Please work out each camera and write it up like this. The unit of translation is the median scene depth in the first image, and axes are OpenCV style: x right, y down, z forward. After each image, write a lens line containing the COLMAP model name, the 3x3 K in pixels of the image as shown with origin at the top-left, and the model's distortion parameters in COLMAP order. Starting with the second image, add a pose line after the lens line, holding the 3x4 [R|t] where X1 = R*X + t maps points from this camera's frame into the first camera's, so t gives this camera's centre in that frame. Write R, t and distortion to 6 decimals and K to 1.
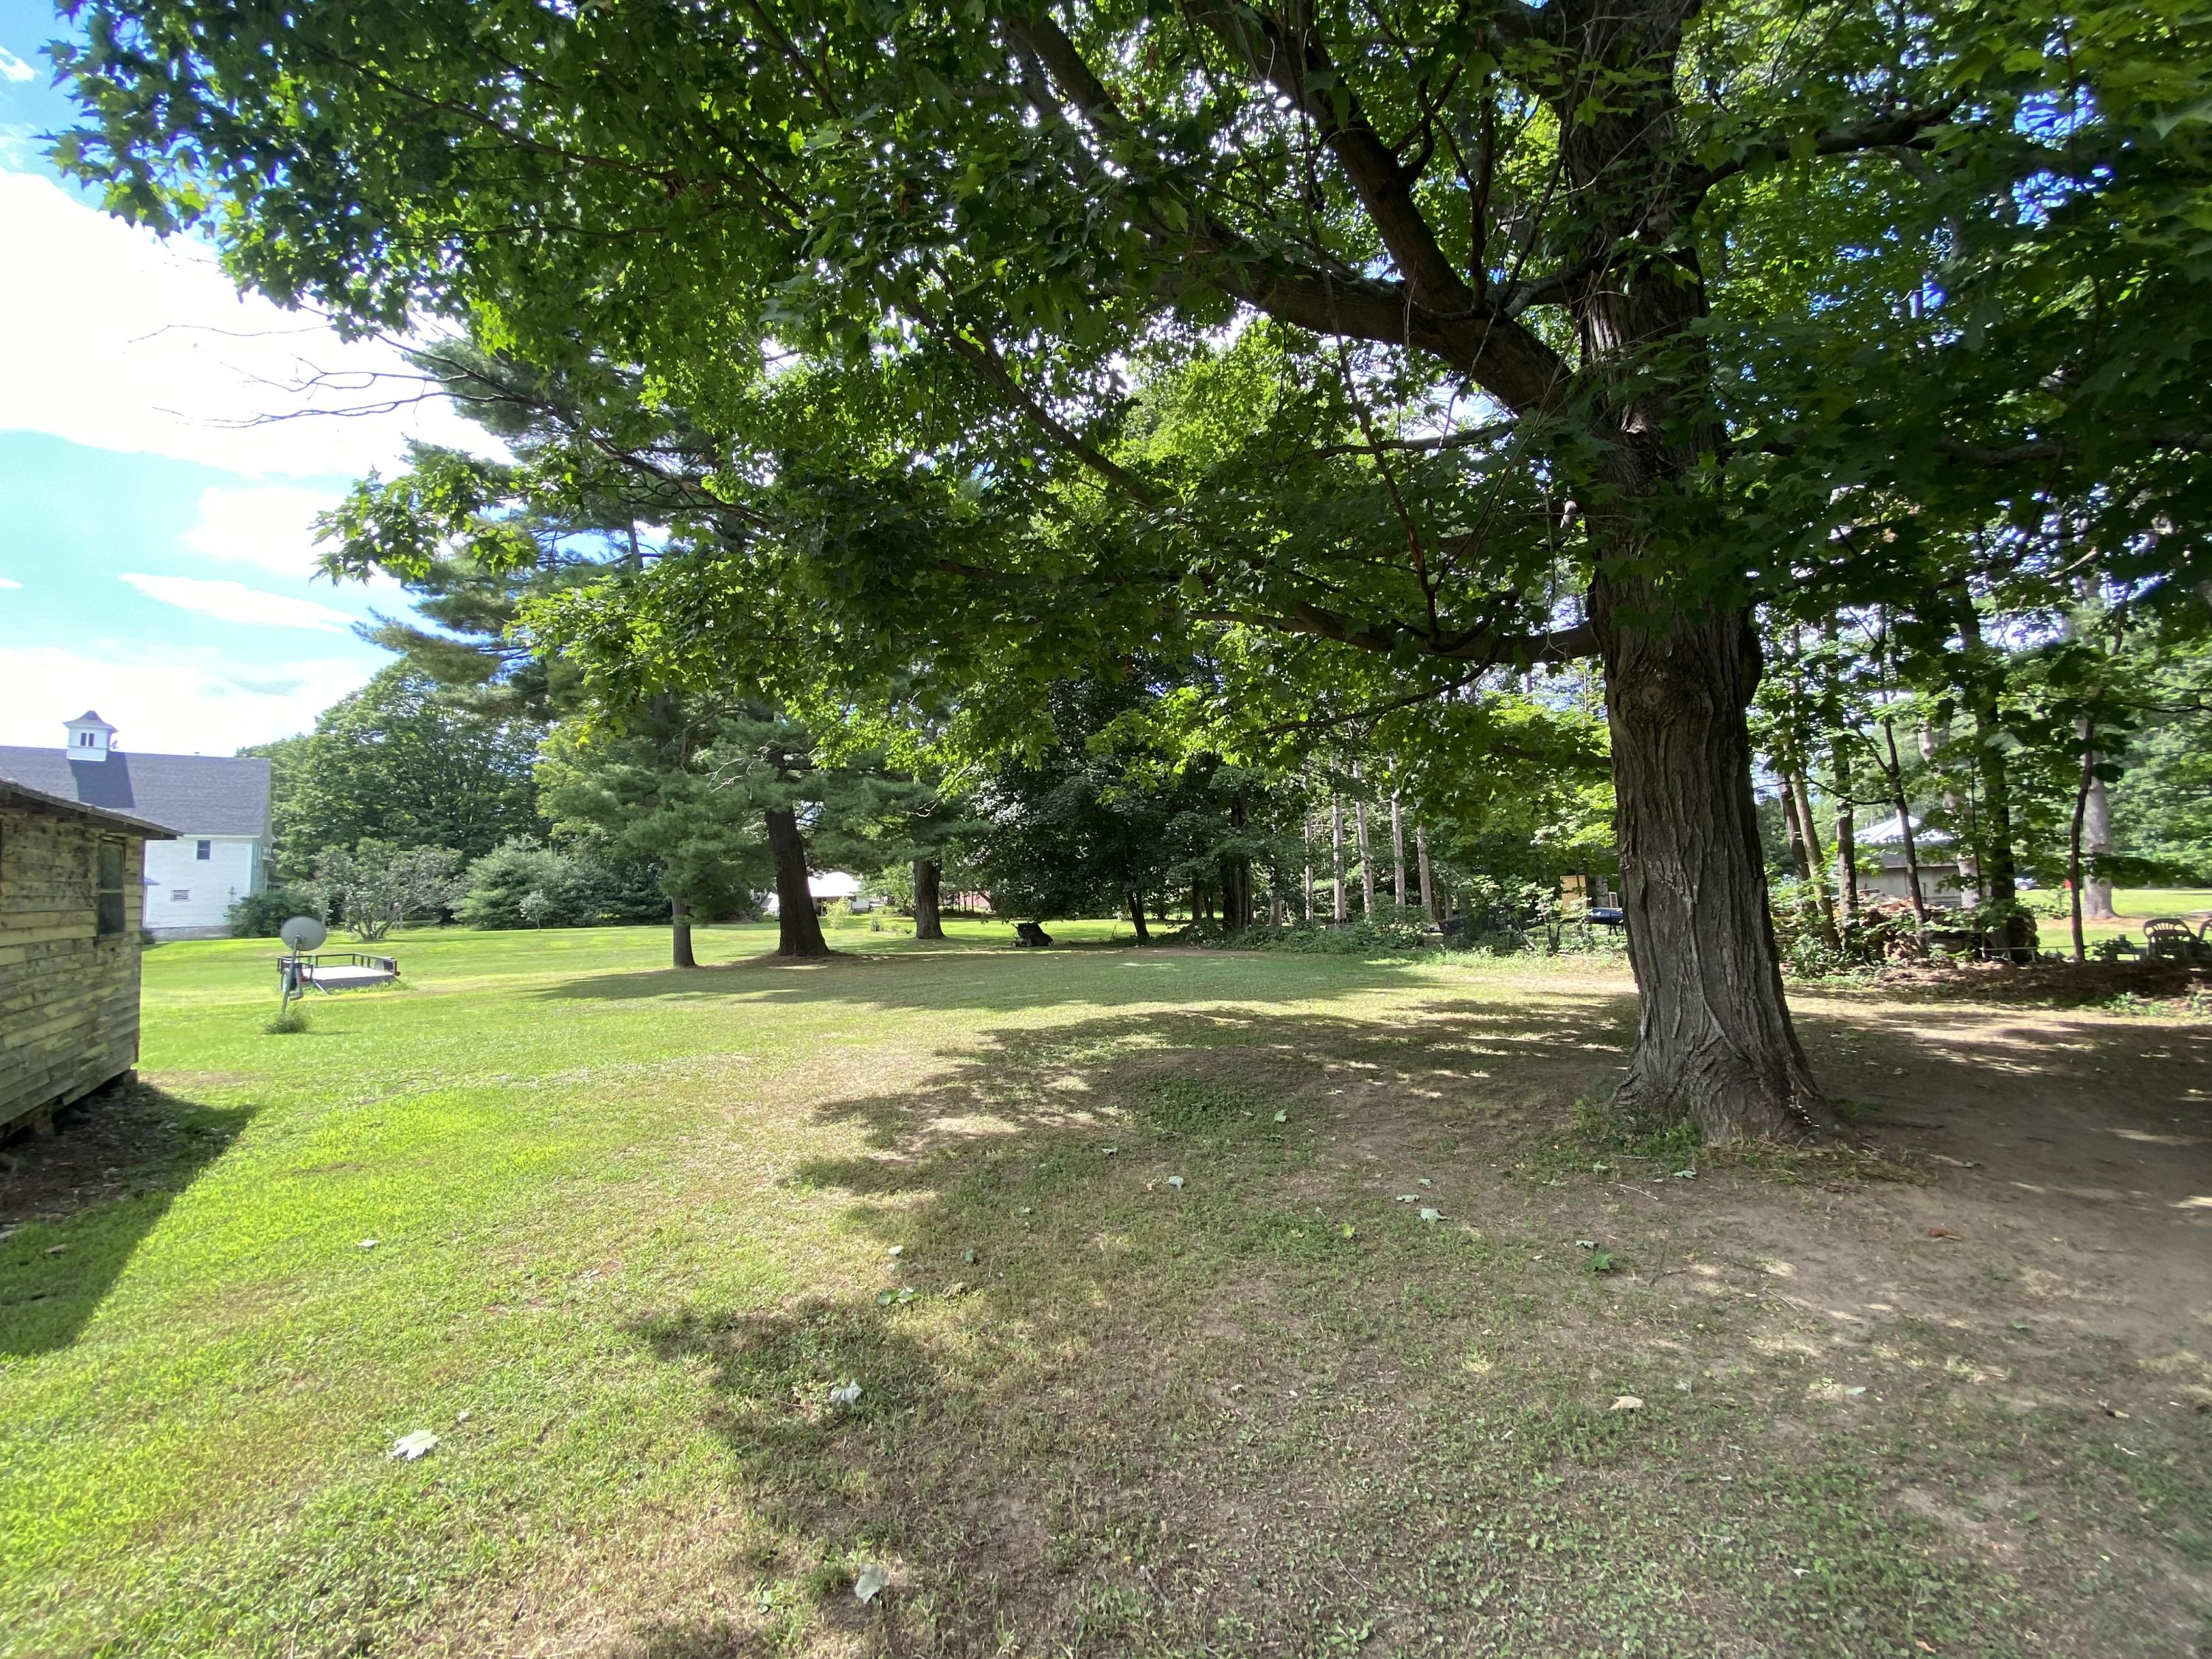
lens RADIAL K [[903.4, 0, 1104.9], [0, 903.4, 824.8], [0, 0, 1]] dist [0.026432, -0.022794]
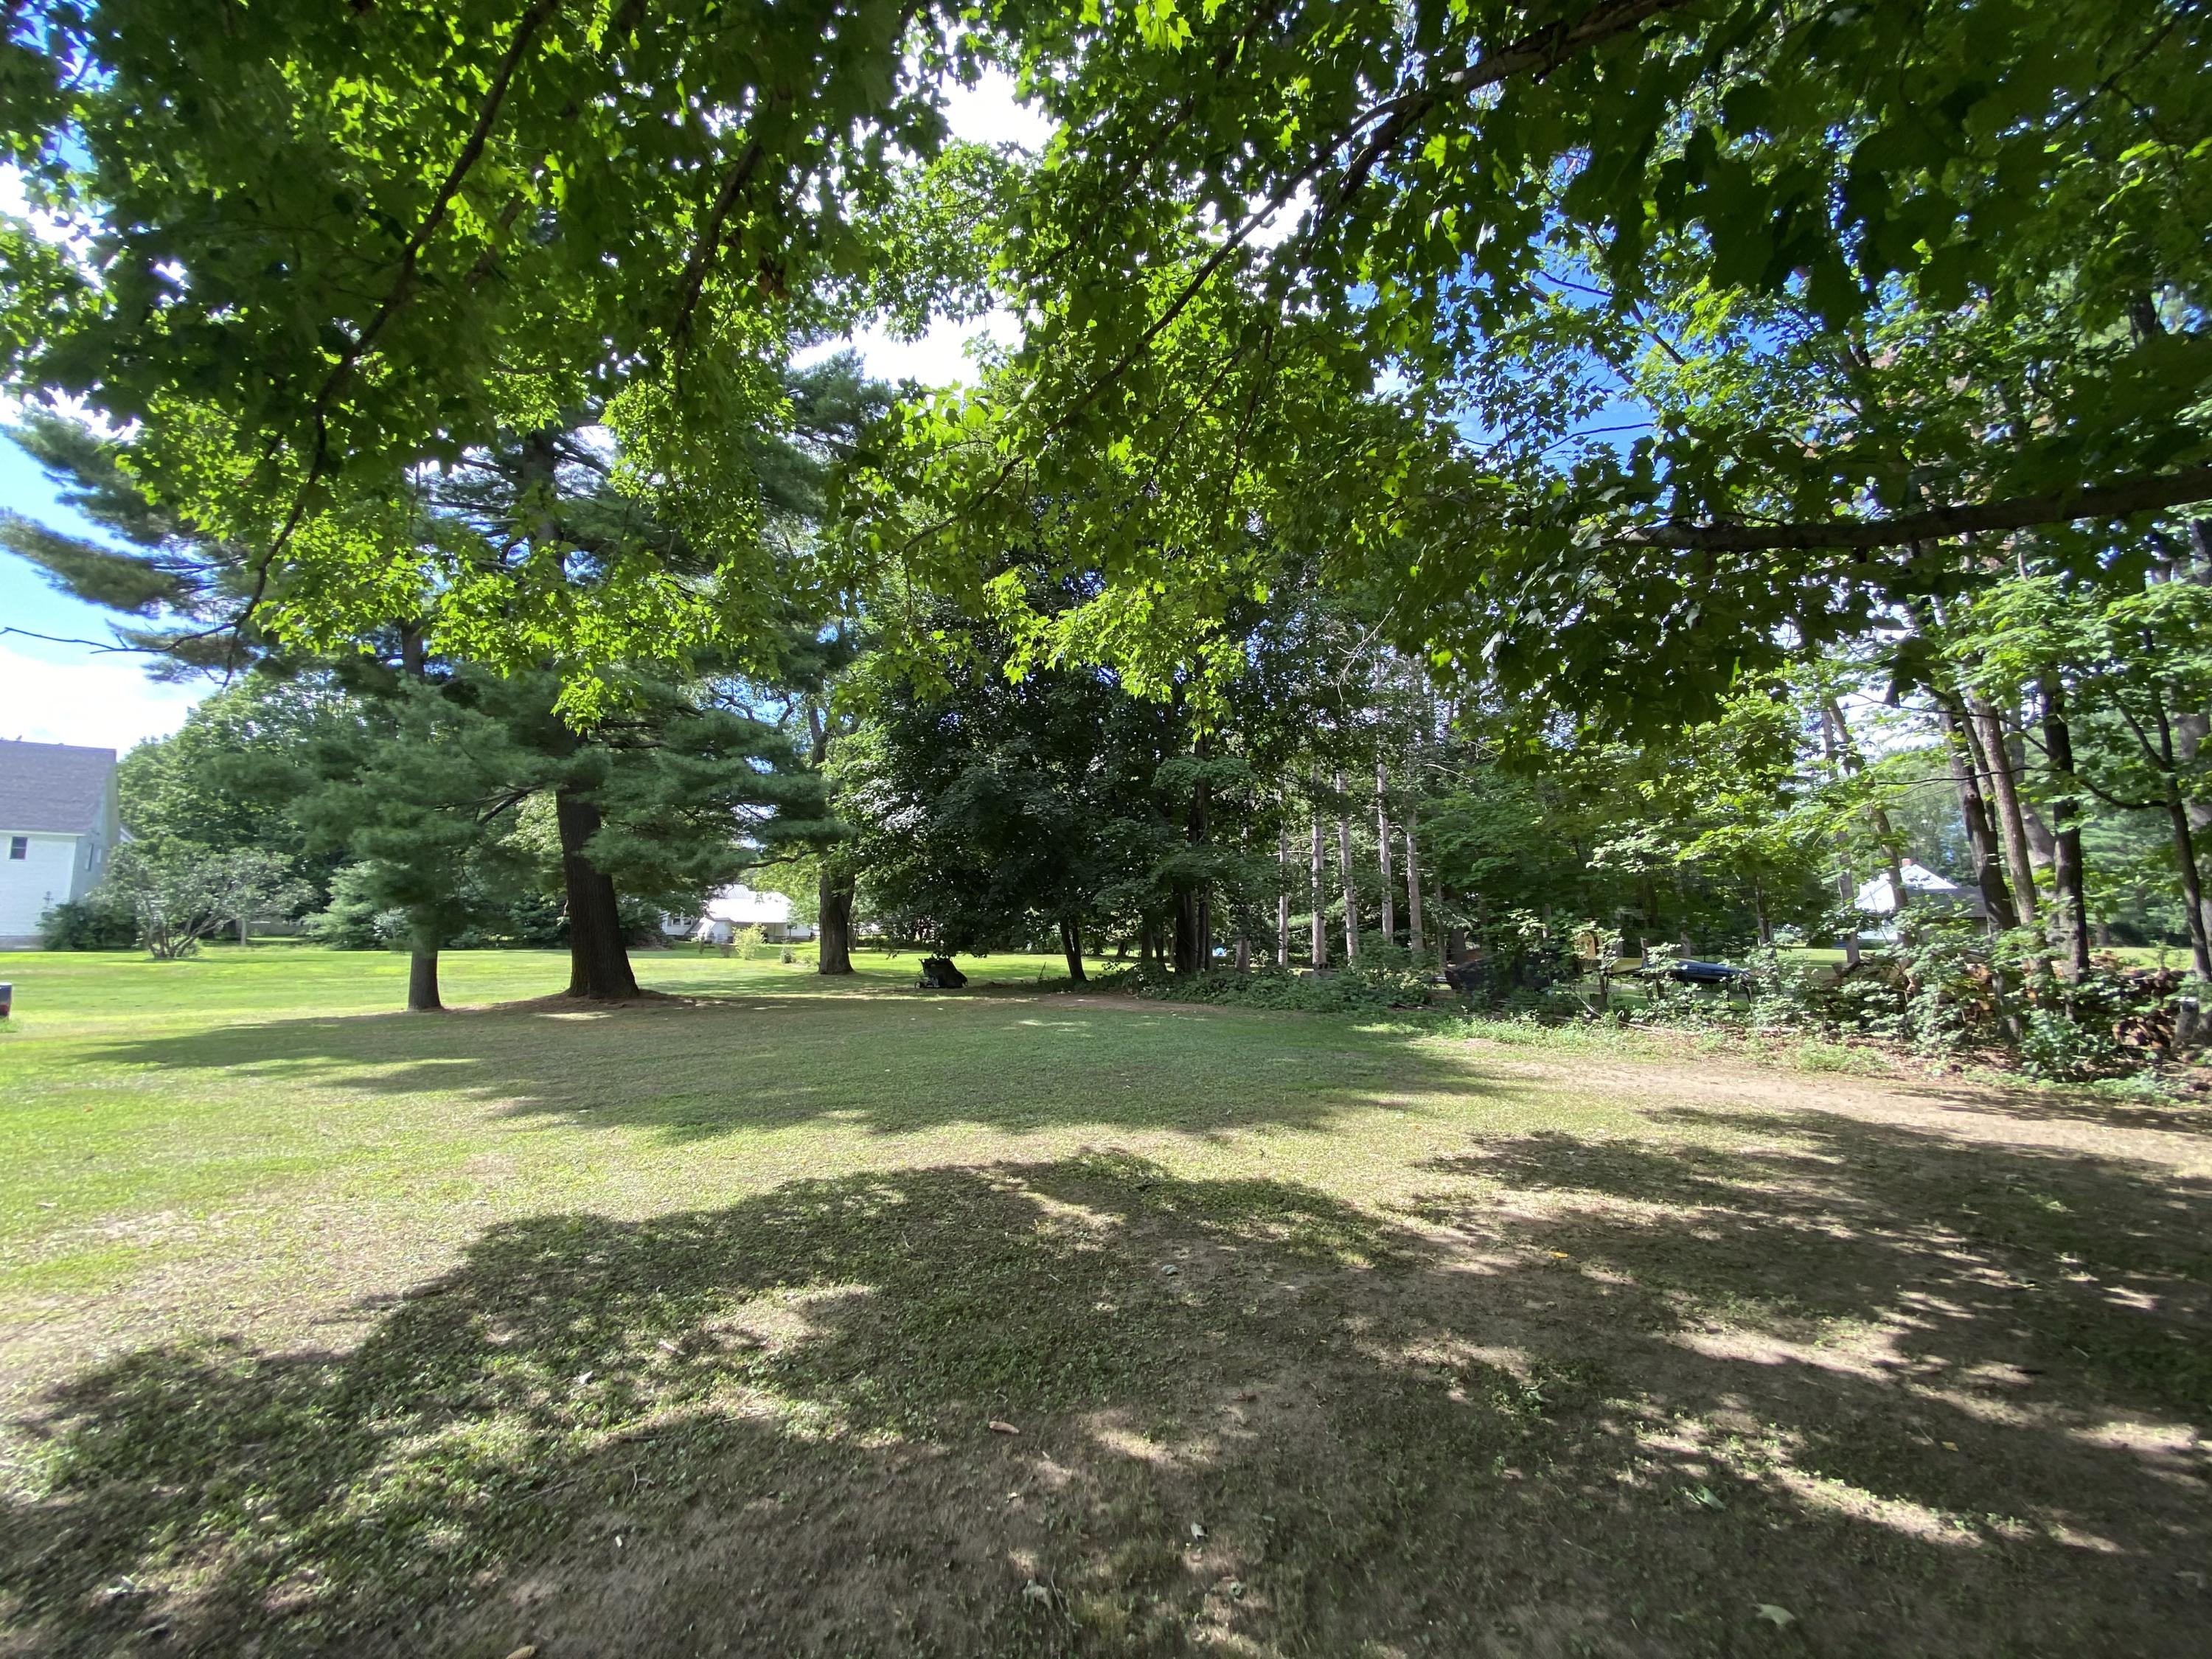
lens RADIAL K [[903.4, 0, 1104.9], [0, 903.4, 824.8], [0, 0, 1]] dist [0.026432, -0.022794]
pose [[0.999396, 0.027567, 0.021168, 0.046216], [-0.026748, 0.998917, -0.038063, 0.015974], [-0.022194, 0.037473, 0.999051, 0.183290]]
